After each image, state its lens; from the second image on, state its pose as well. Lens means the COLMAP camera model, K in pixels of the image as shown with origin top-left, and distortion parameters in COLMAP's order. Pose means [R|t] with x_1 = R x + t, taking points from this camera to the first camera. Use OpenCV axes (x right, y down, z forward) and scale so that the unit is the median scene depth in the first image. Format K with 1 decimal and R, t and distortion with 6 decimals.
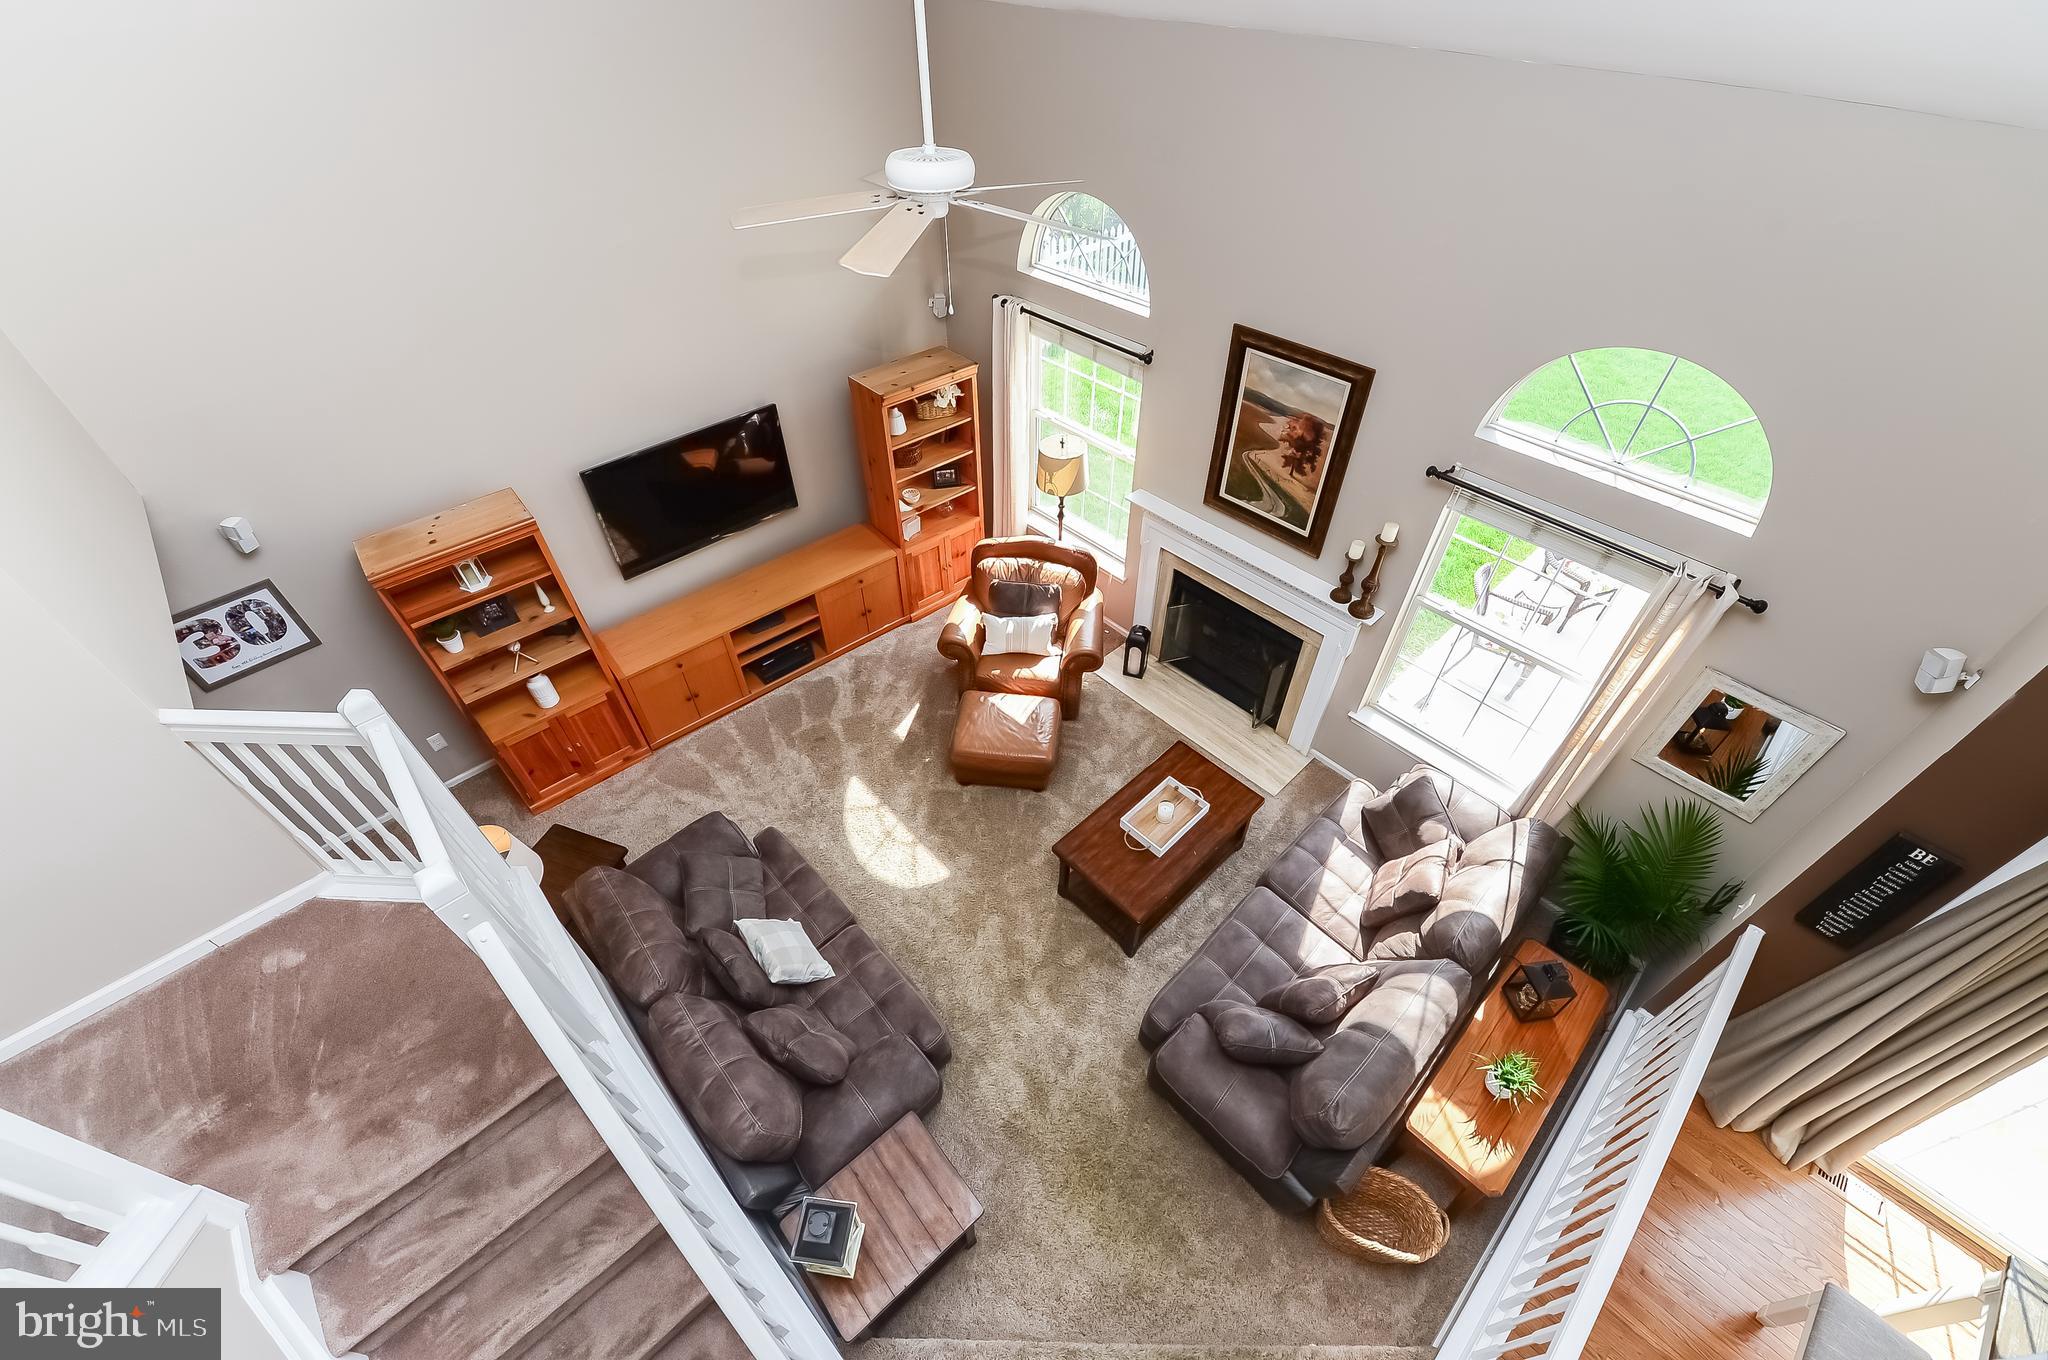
lens RADIAL K [[821.6, 0, 1030.0], [0, 821.6, 663.5], [0, 0, 1]] dist [0.022821, 0.000023]
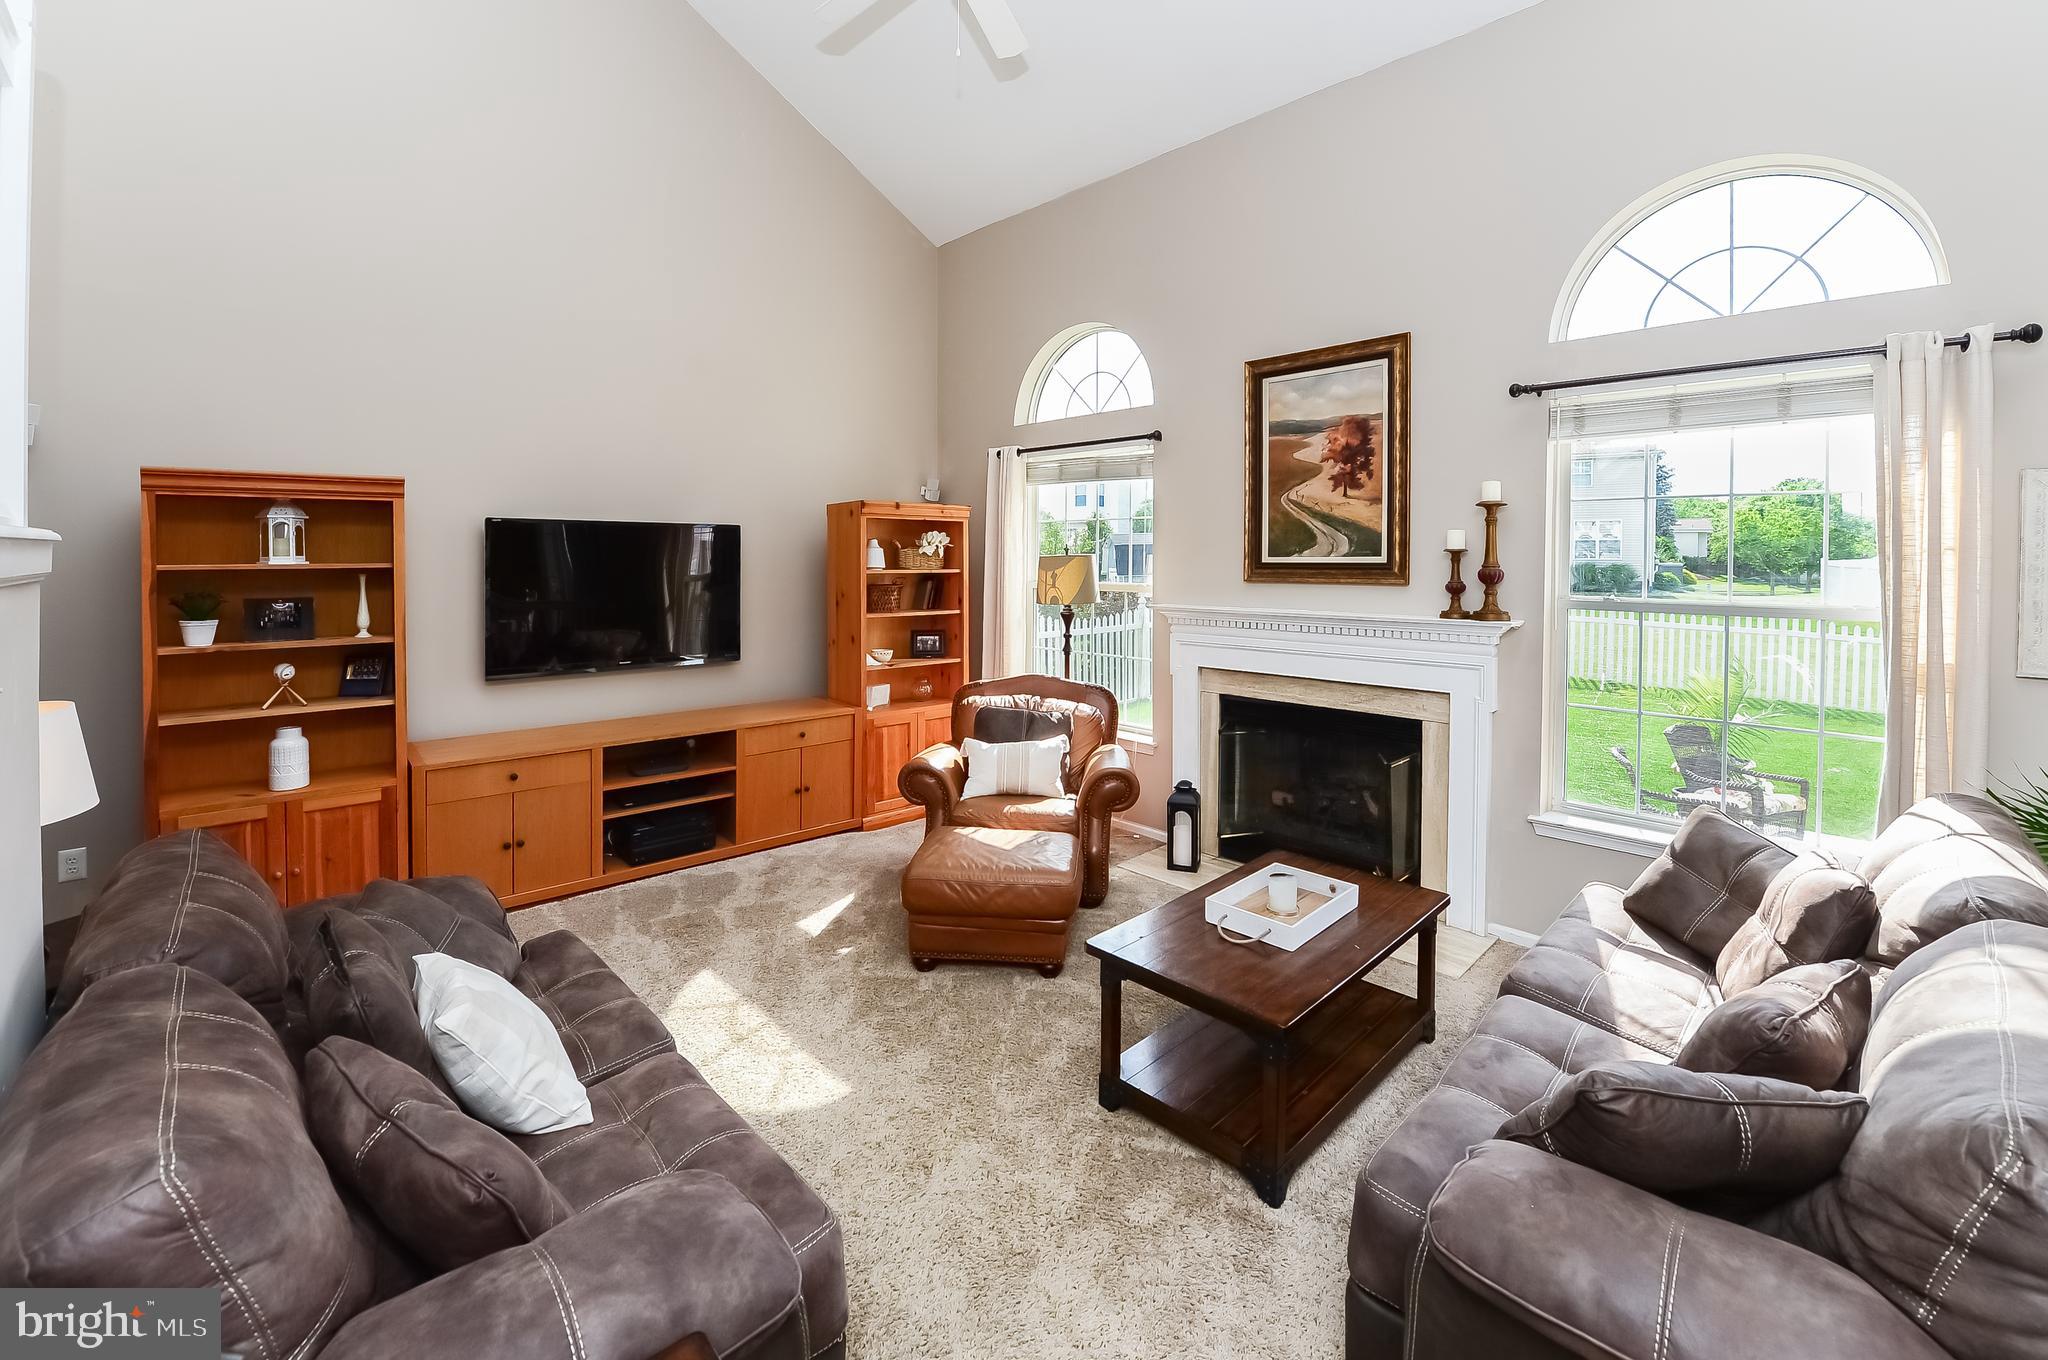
lens RADIAL K [[854.8, 0, 1026.7], [0, 854.8, 571.5], [0, 0, 1]] dist [-0.001629, -0.000201]
pose [[0.999862, 0.000264, 0.016613, -0.018610], [0.011144, 0.730933, -0.682358, 0.393037], [-0.012323, 0.682449, 0.730829, 0.404419]]
